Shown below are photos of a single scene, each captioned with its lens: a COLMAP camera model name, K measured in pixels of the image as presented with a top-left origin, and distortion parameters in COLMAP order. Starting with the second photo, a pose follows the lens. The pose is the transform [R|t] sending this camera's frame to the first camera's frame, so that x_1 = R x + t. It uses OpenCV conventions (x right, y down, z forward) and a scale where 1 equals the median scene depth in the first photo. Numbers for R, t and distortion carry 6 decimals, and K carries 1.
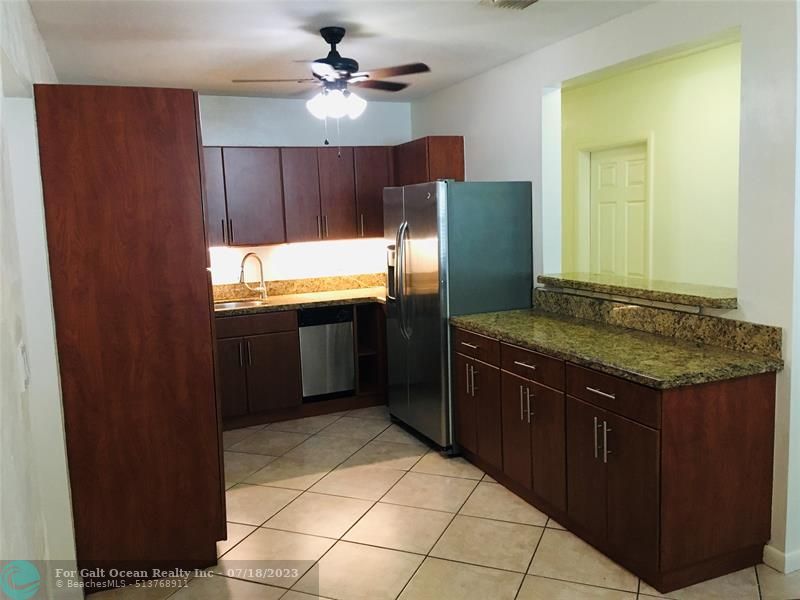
lens RADIAL K [[684.7, 0, 403.7], [0, 684.7, 300.6], [0, 0, 1]] dist [0.075819, -0.030779]
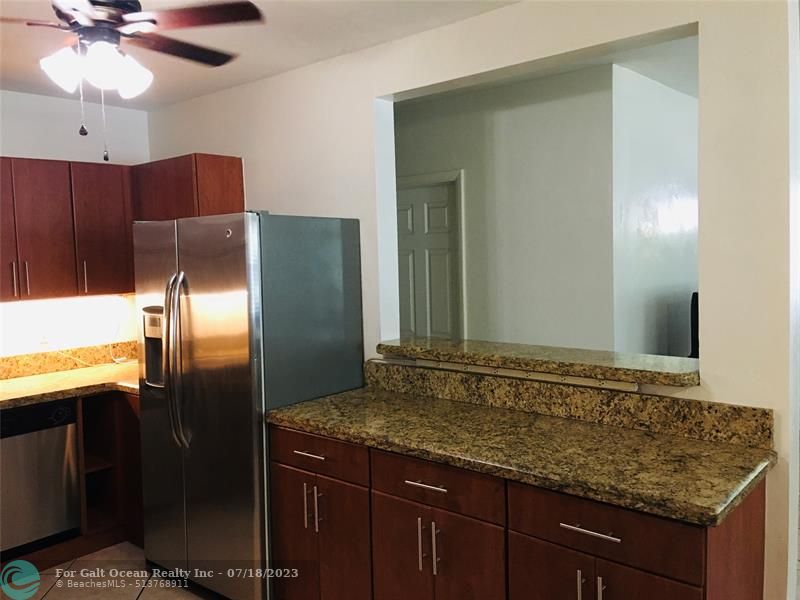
lens RADIAL K [[684.7, 0, 394.5], [0, 684.7, 292.3], [0, 0, 1]] dist [0.075819, -0.030779]
pose [[0.895339, -0.005359, 0.445352, -0.119342], [0.045625, 0.995771, -0.079741, -0.032710], [-0.443042, 0.091714, 0.891797, 0.334032]]
